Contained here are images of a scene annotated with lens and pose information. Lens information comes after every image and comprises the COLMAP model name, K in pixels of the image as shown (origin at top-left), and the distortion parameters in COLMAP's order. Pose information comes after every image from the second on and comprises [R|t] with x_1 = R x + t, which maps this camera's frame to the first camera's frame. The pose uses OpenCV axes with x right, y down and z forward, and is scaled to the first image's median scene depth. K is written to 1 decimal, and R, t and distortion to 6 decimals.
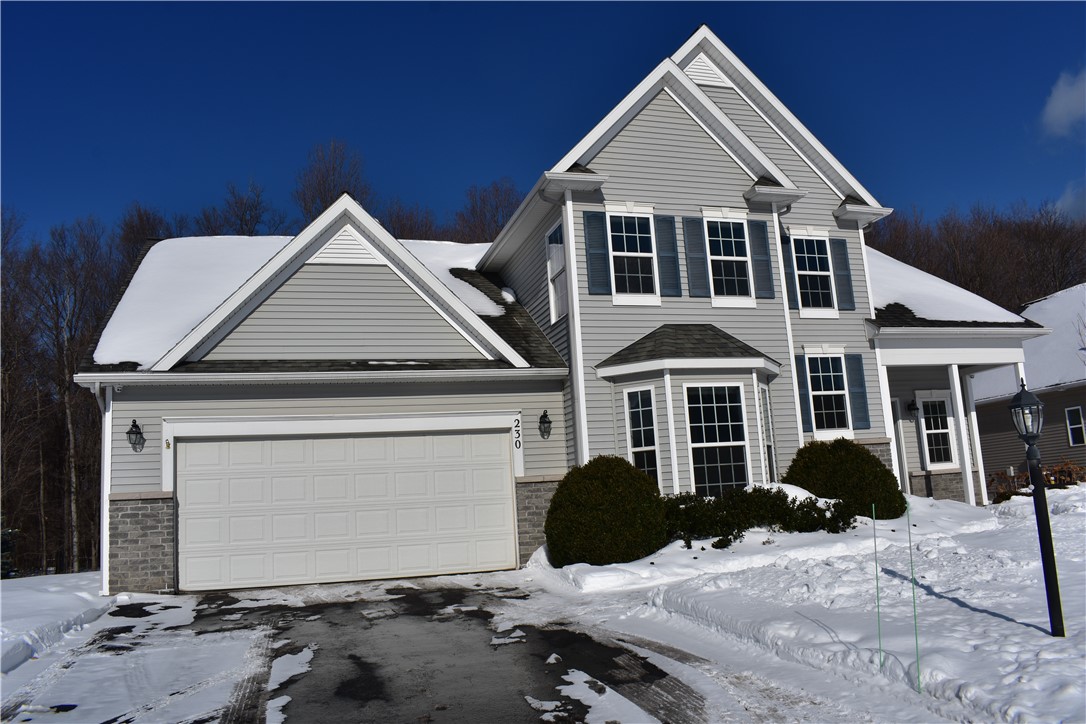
lens RADIAL K [[844.2, 0, 543.0], [0, 844.2, 362.0], [0, 0, 1]] dist [-0.092822, 0.002244]
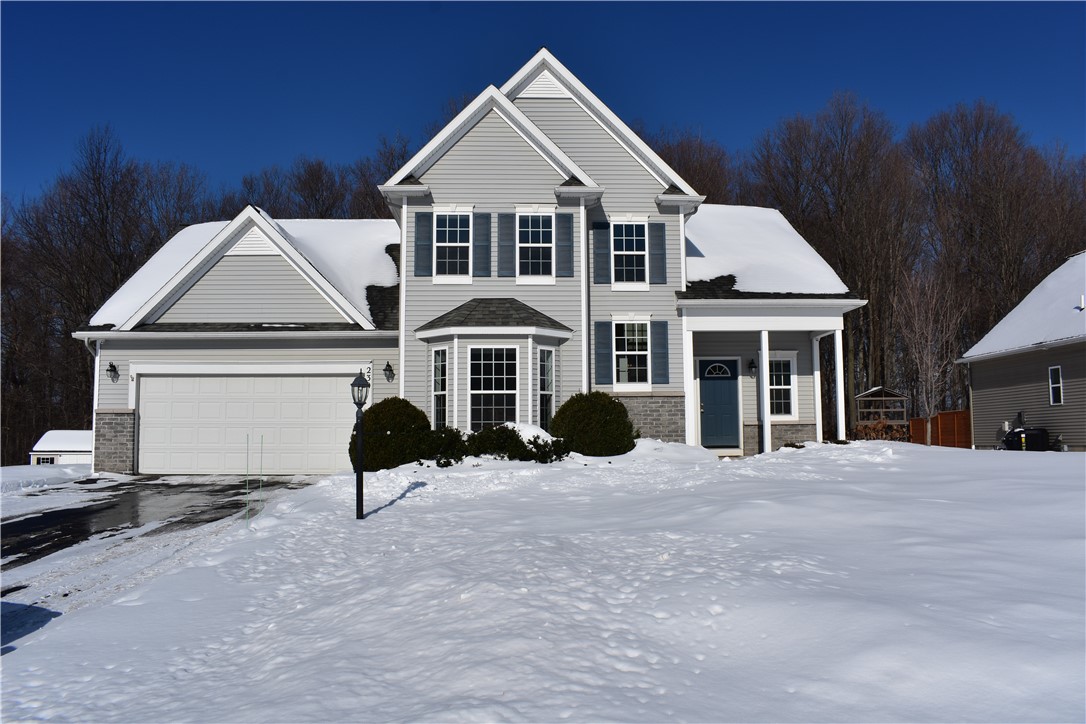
lens RADIAL K [[844.2, 0, 543.0], [0, 844.2, 362.0], [0, 0, 1]] dist [-0.092822, 0.002244]
pose [[0.967770, 0.030942, -0.249929, 0.578841], [-0.009152, 0.996089, 0.087882, -0.062615], [0.251671, -0.082762, 0.964268, -0.243313]]
